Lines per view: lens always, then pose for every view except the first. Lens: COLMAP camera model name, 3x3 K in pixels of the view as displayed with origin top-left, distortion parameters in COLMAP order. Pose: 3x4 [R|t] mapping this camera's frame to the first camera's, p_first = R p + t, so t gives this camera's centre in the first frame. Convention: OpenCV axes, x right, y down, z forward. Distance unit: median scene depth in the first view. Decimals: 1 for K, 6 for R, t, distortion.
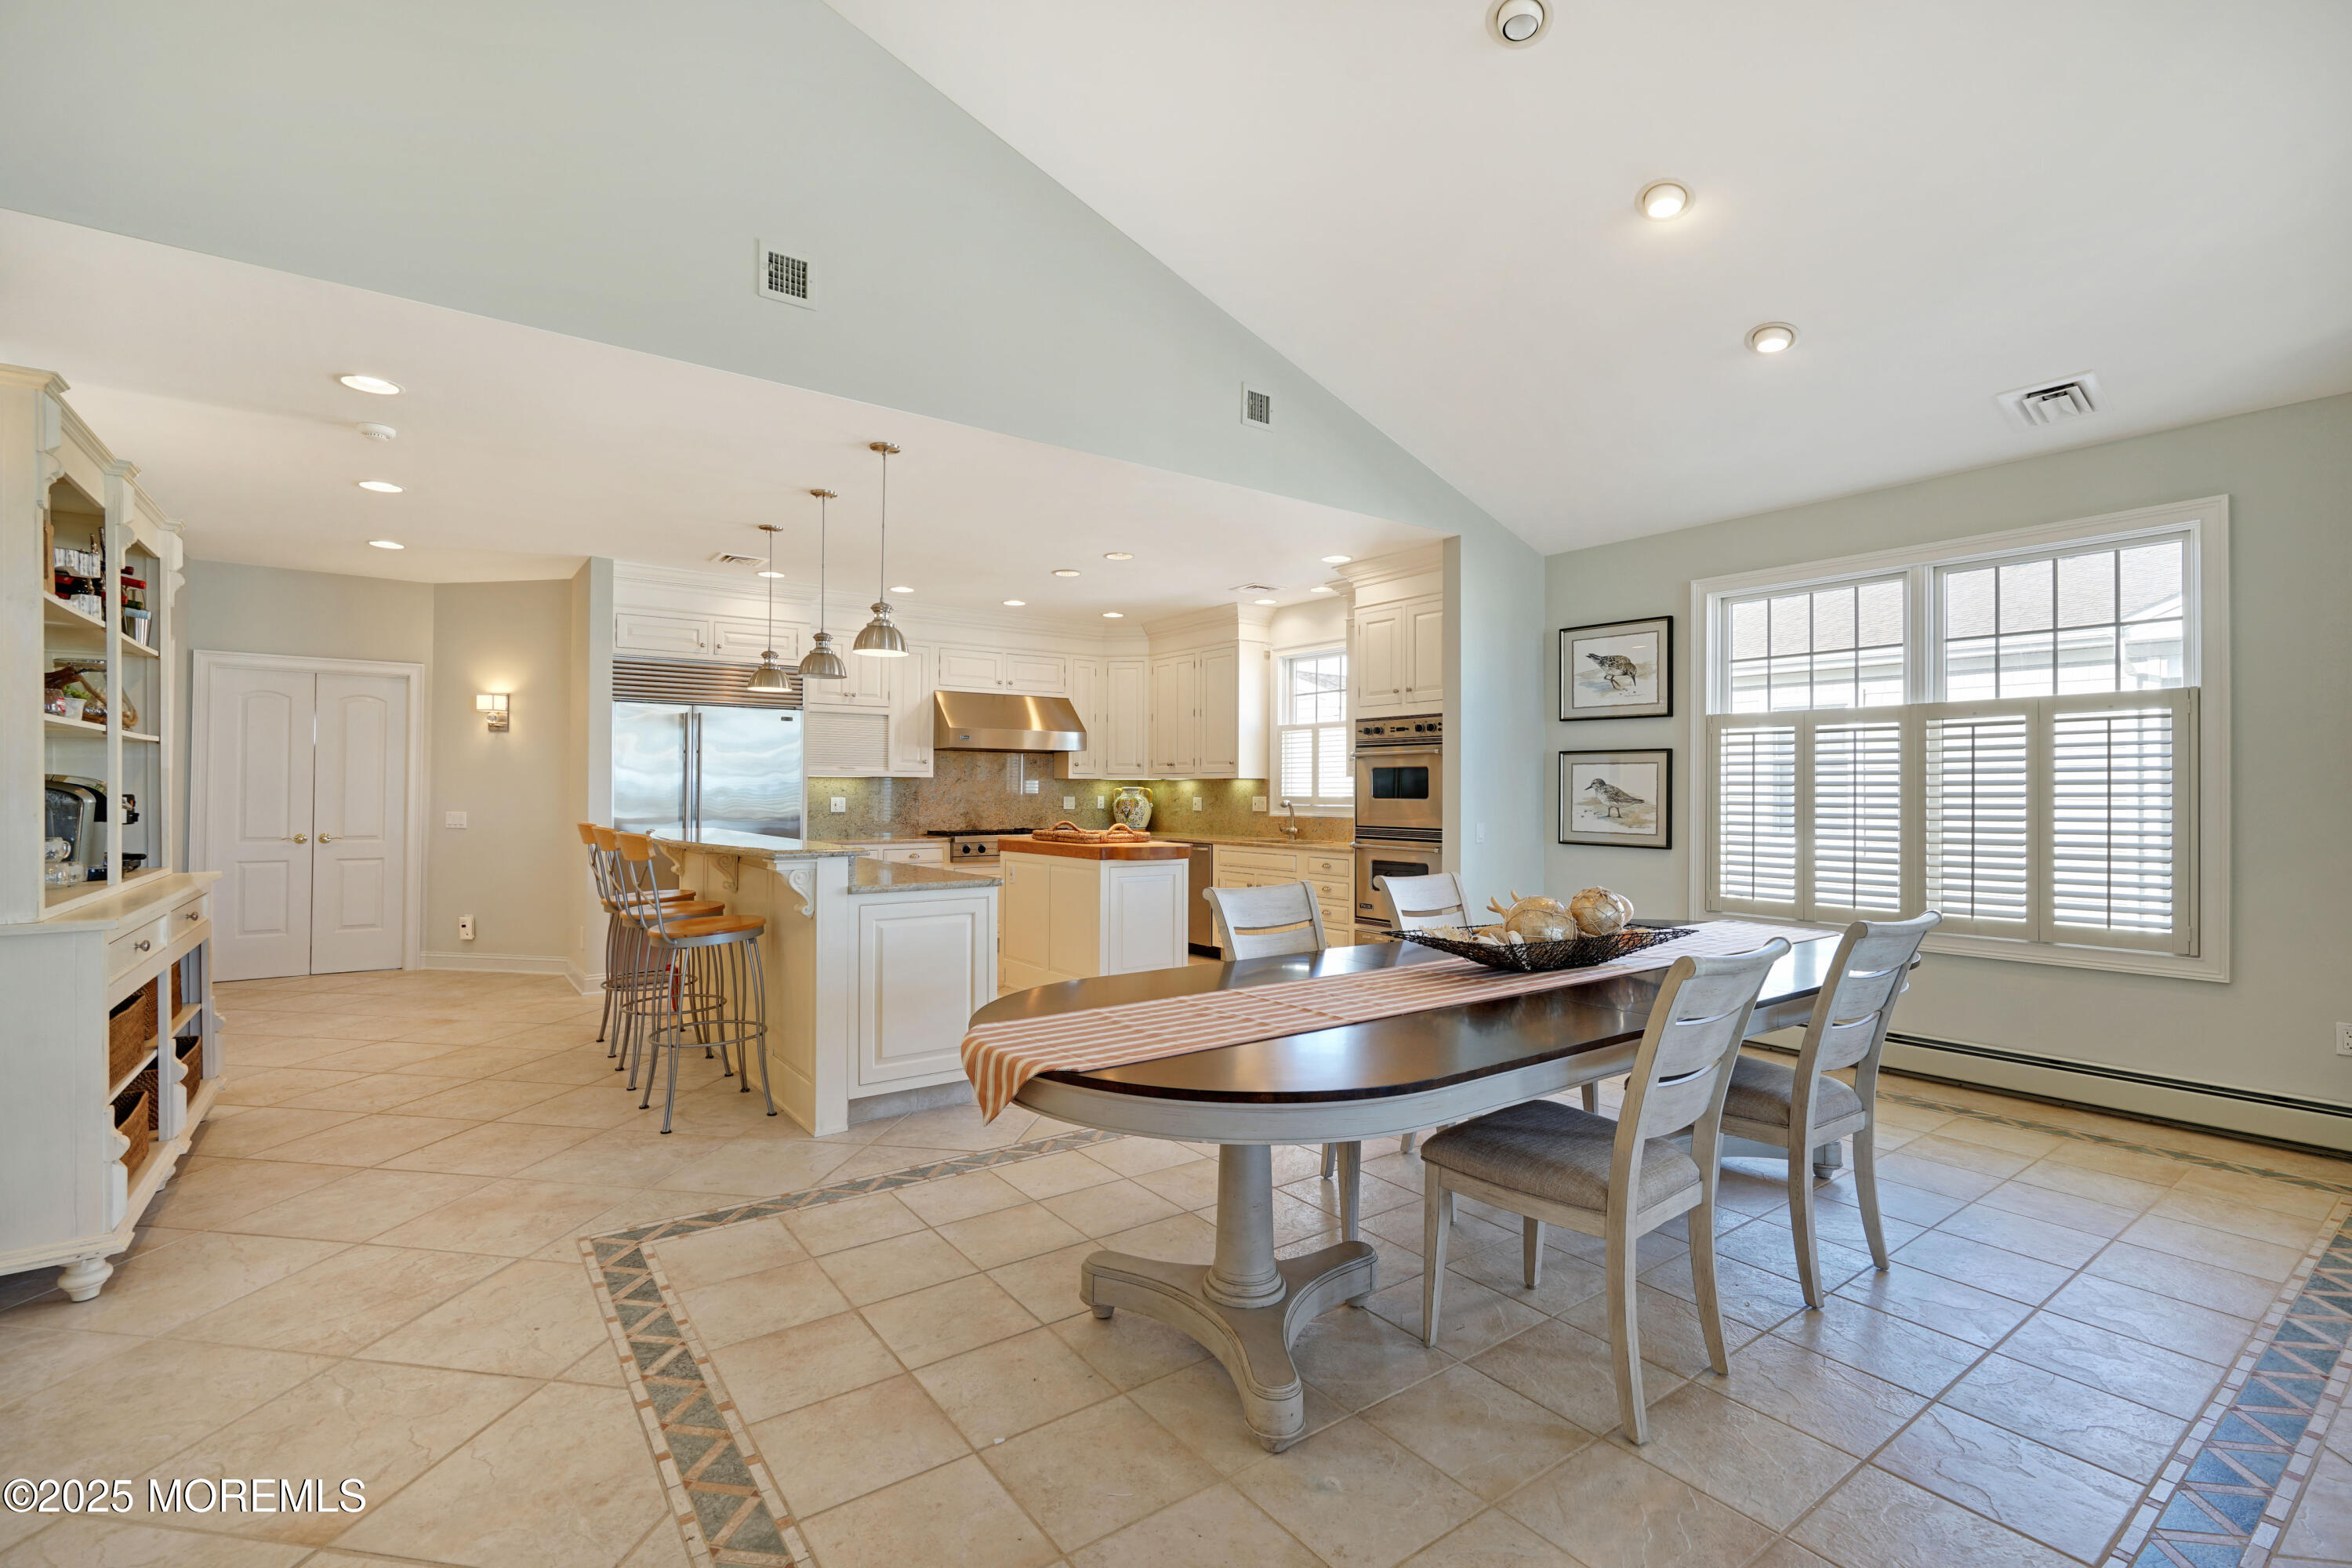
lens RADIAL K [[1057.6, 0, 1173.8], [0, 1057.6, 786.4], [0, 0, 1]] dist [-0.003556, -0.000379]
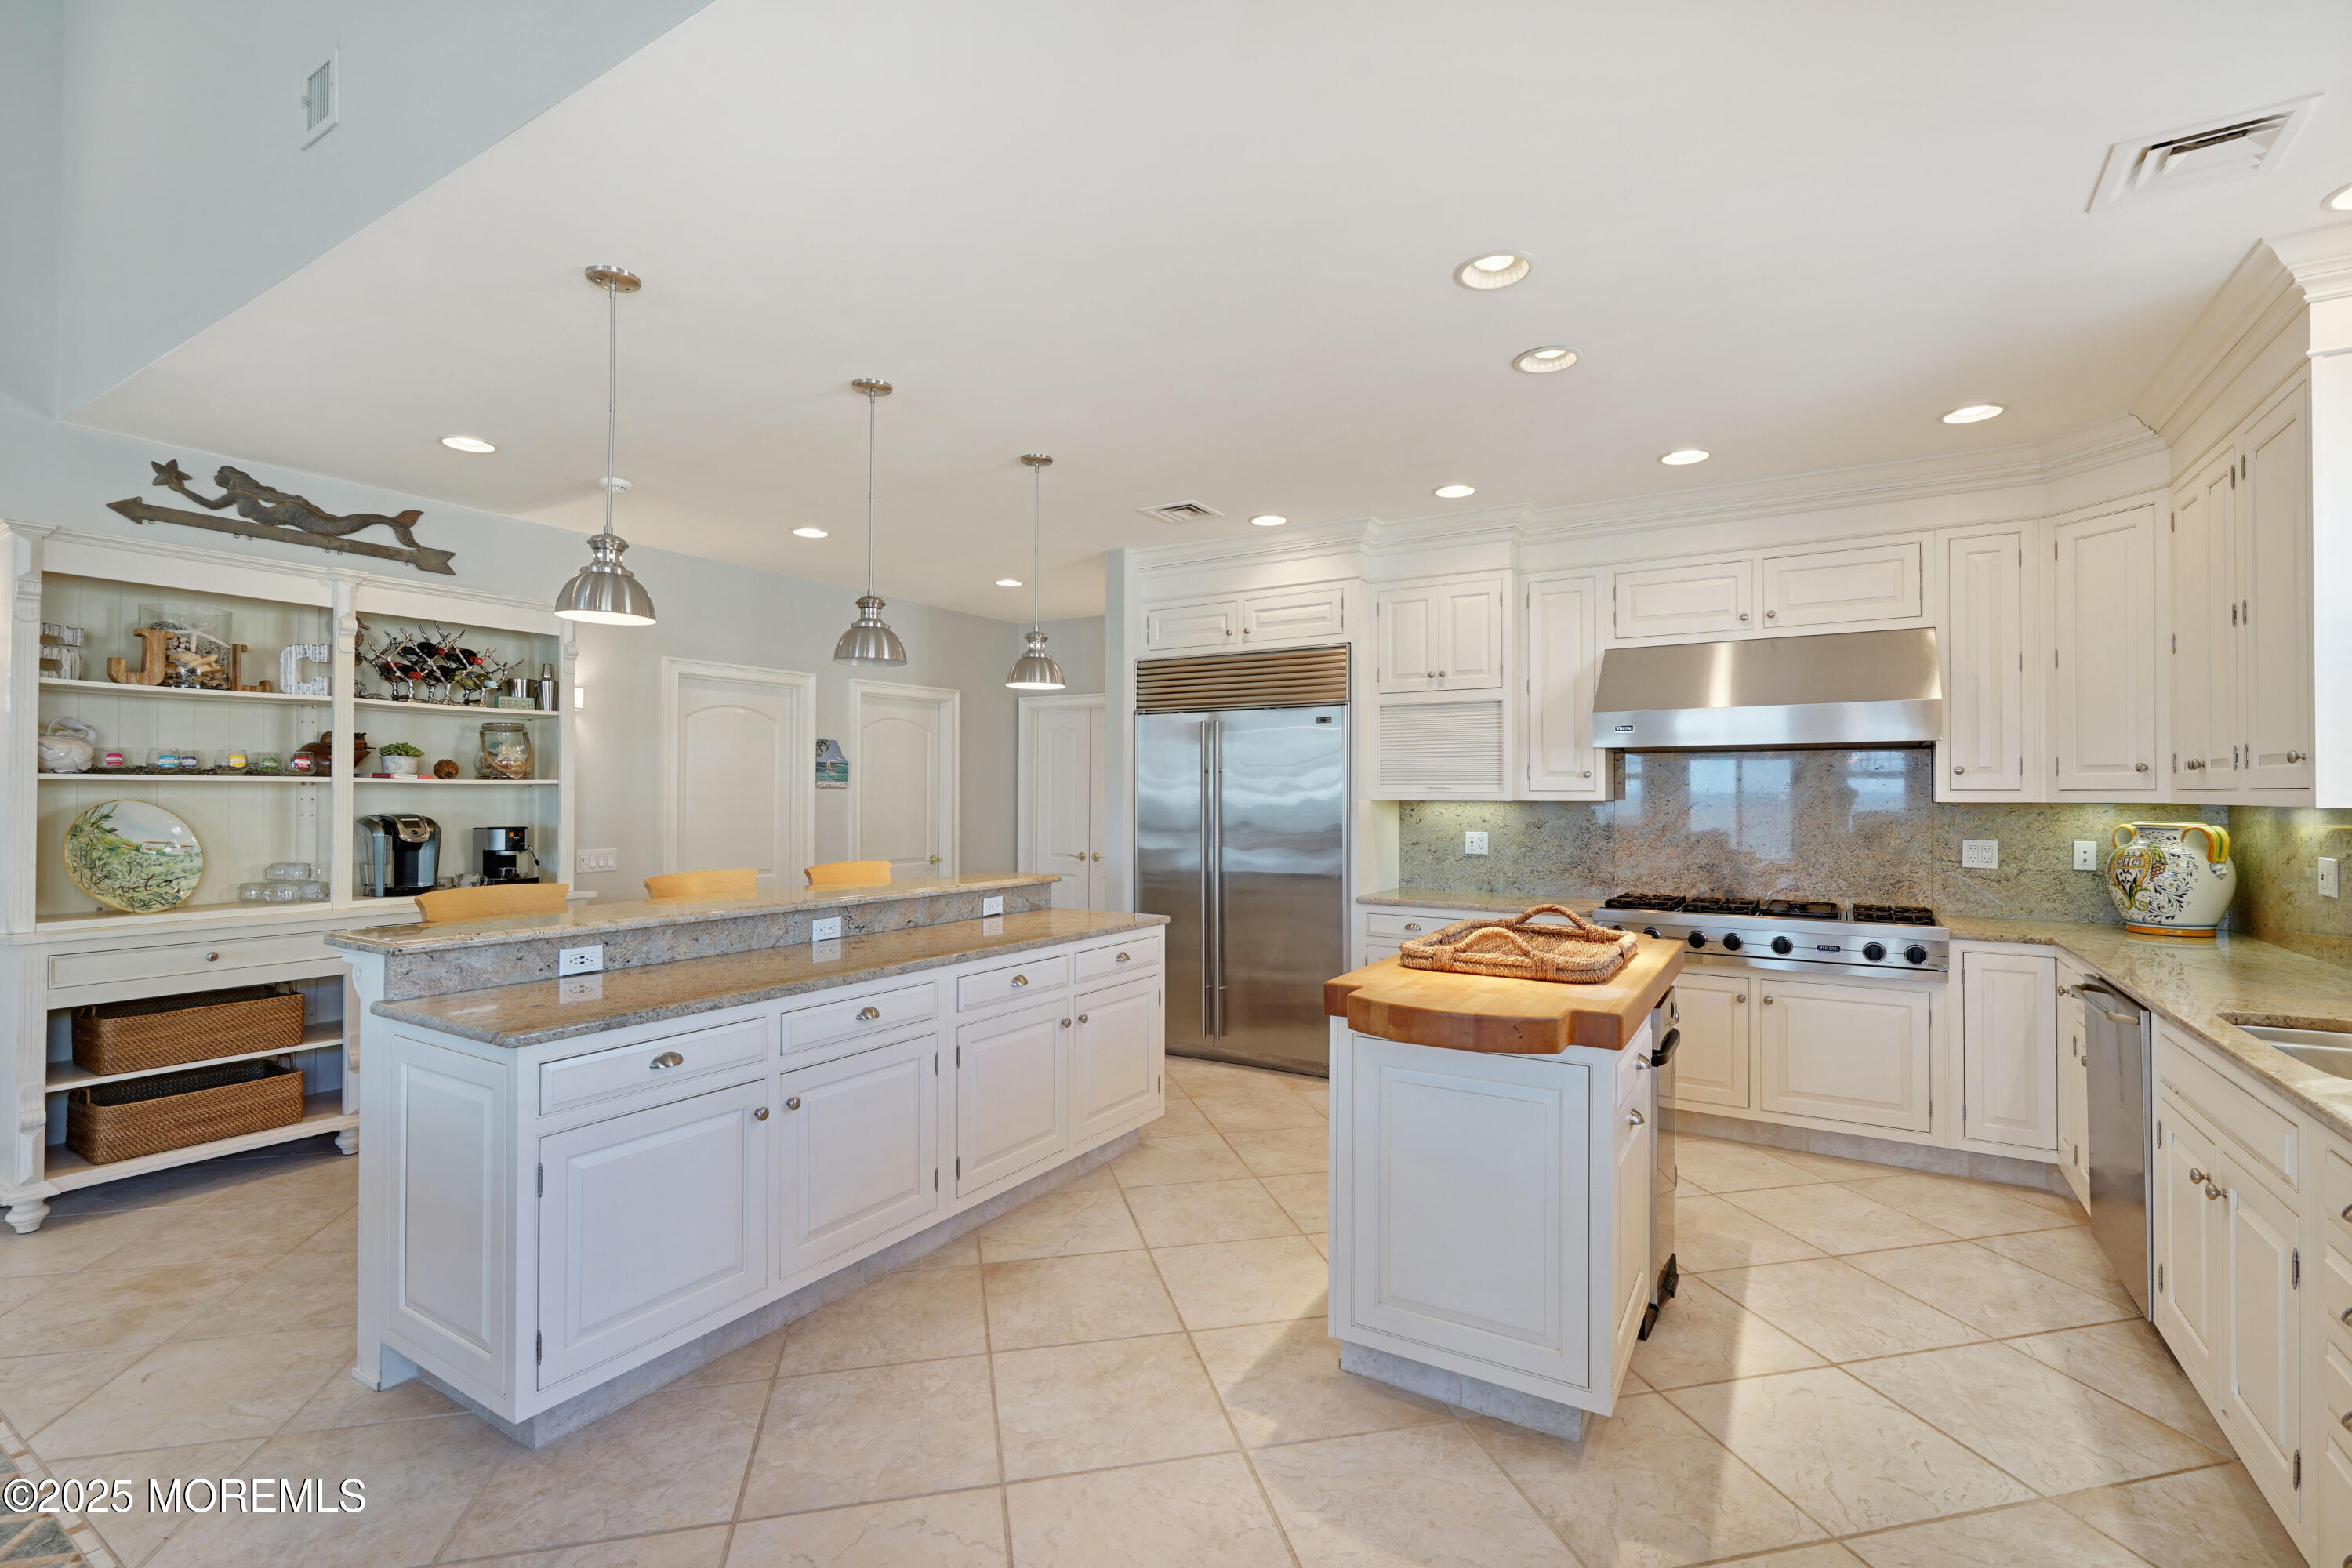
lens RADIAL K [[1057.6, 0, 1183.6], [0, 1057.6, 782.7], [0, 0, 1]] dist [-0.003556, -0.000379]
pose [[0.382930, -0.012794, -0.923689, 0.226022], [0.003367, 0.999917, -0.012454, -0.012856], [0.923771, 0.001659, 0.382941, 0.597466]]
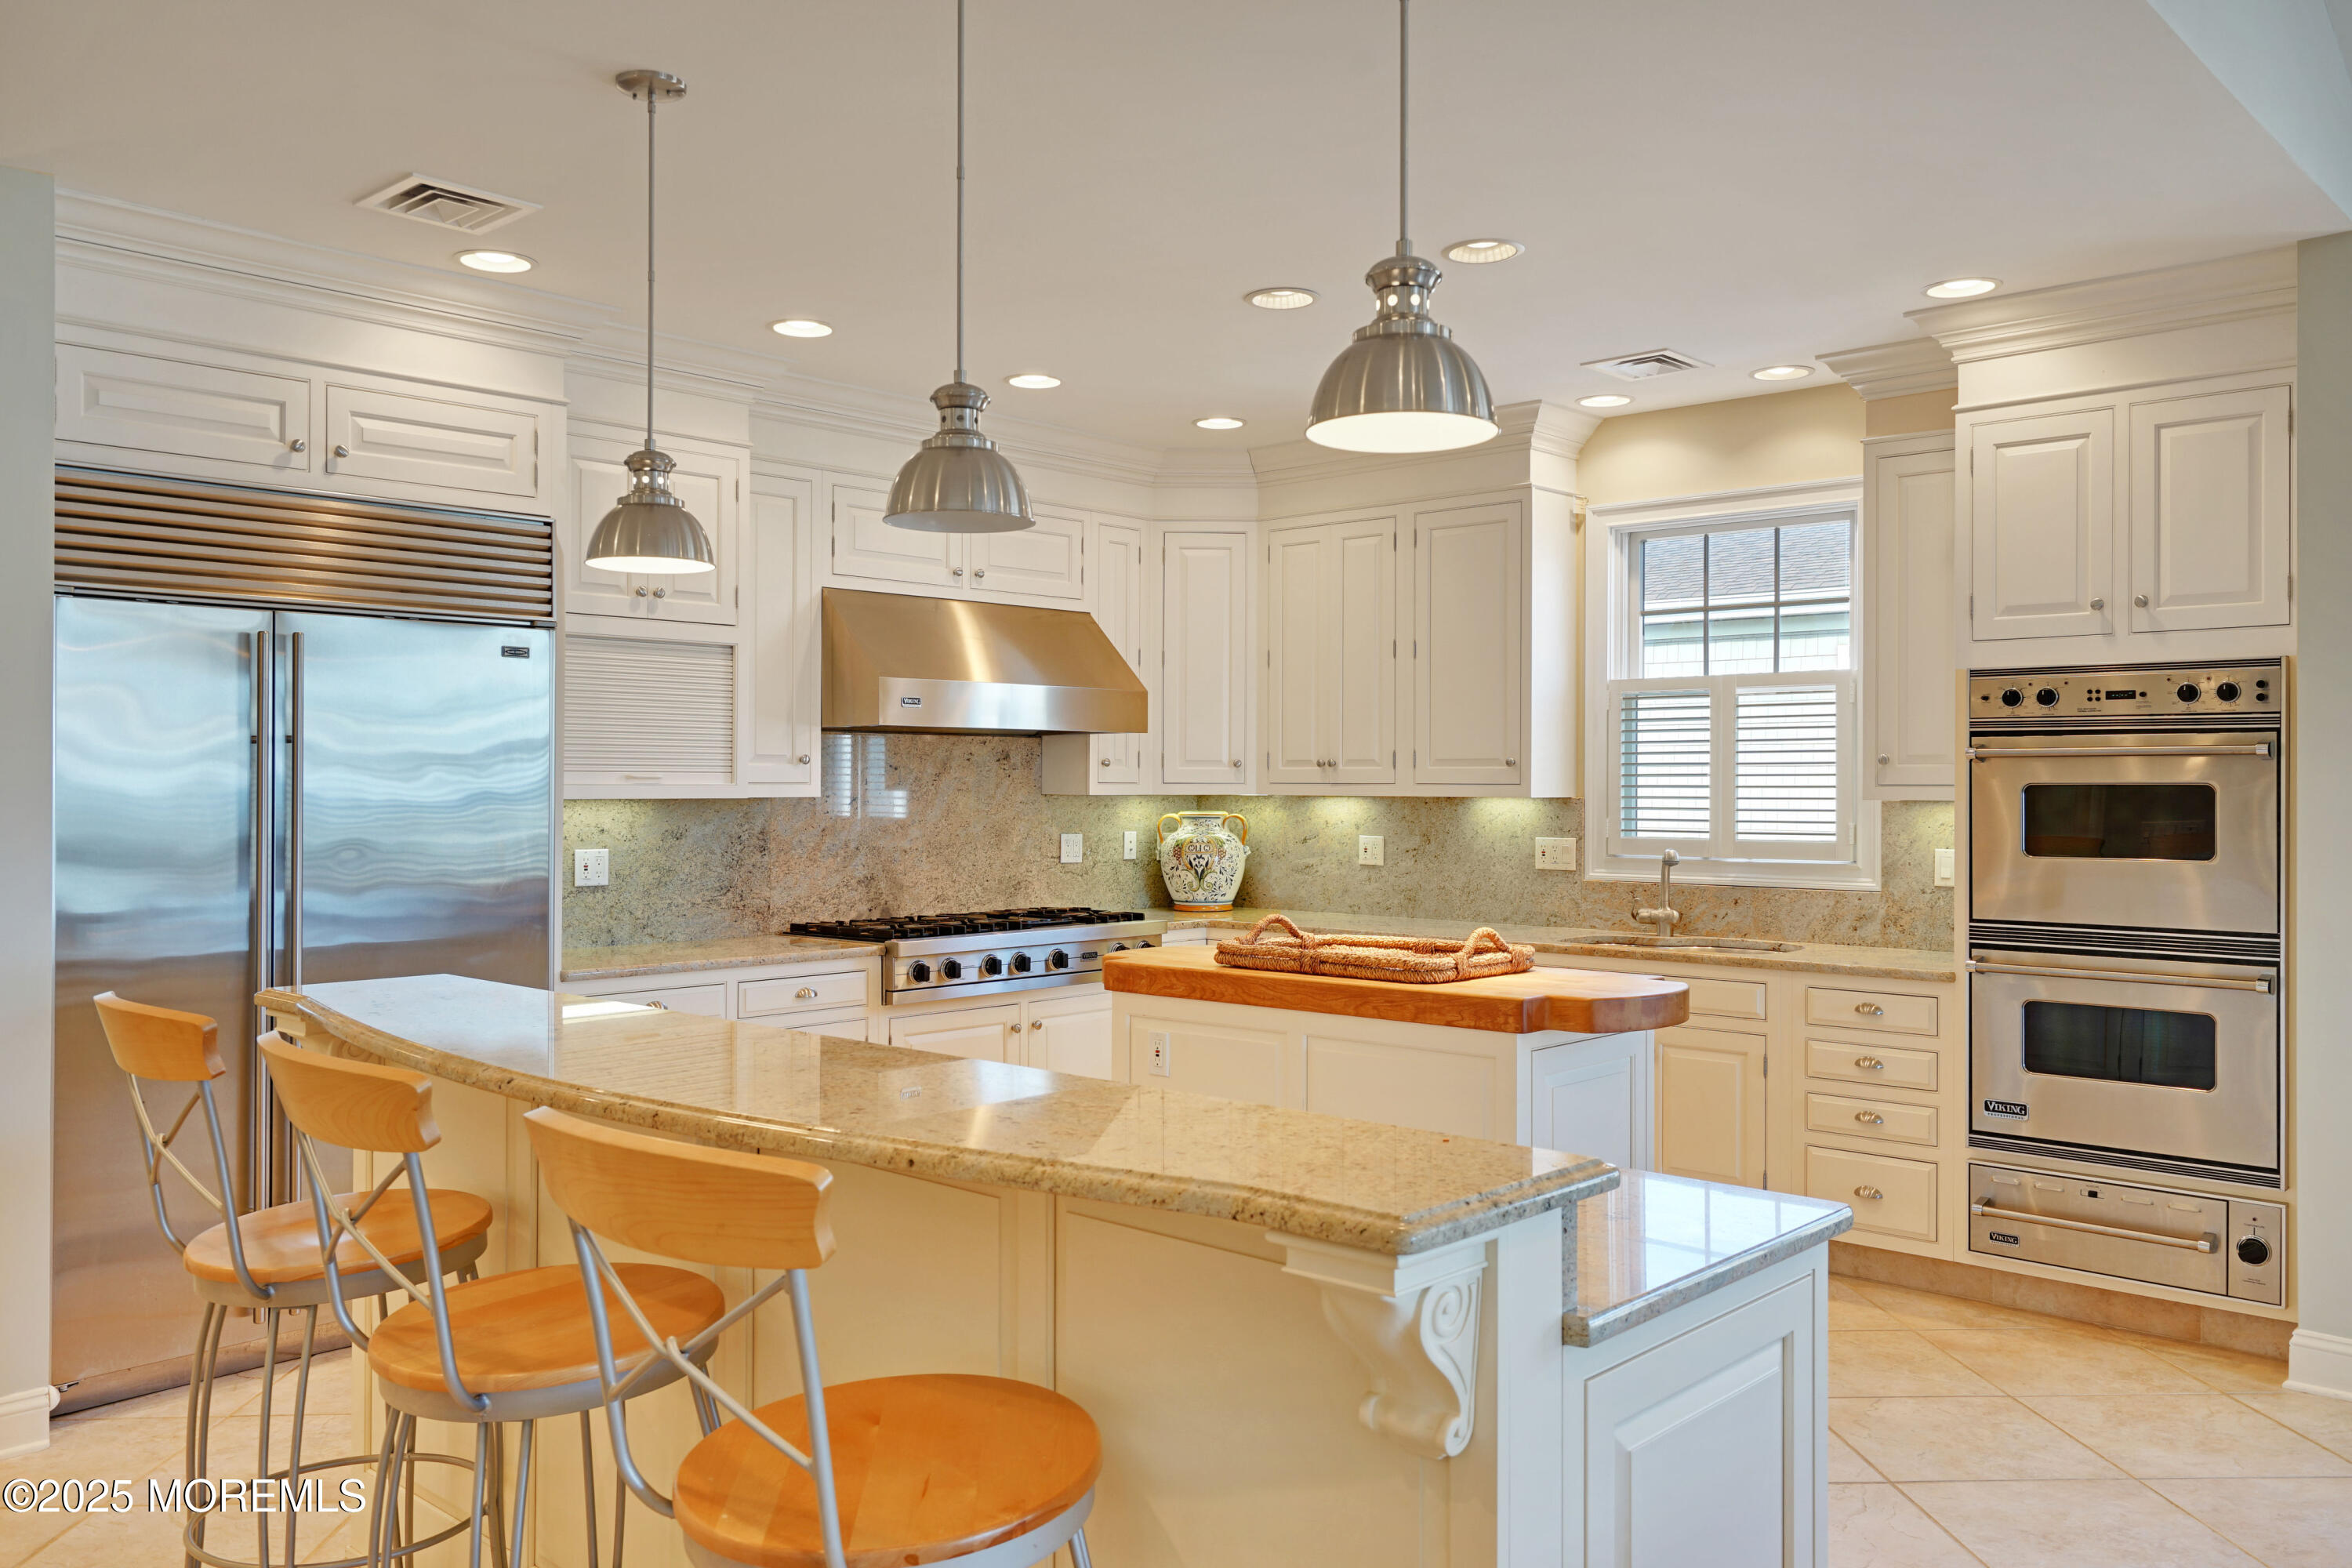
lens RADIAL K [[1811.7, 0, 1179.5], [0, 1811.7, 785.9], [0, 0, 1]] dist [0.005309, 0.002264]
pose [[0.980280, -0.002283, 0.197599, -0.241552], [0.001042, 0.999979, 0.006381, -0.018216], [-0.197609, -0.006049, 0.980262, 0.291415]]
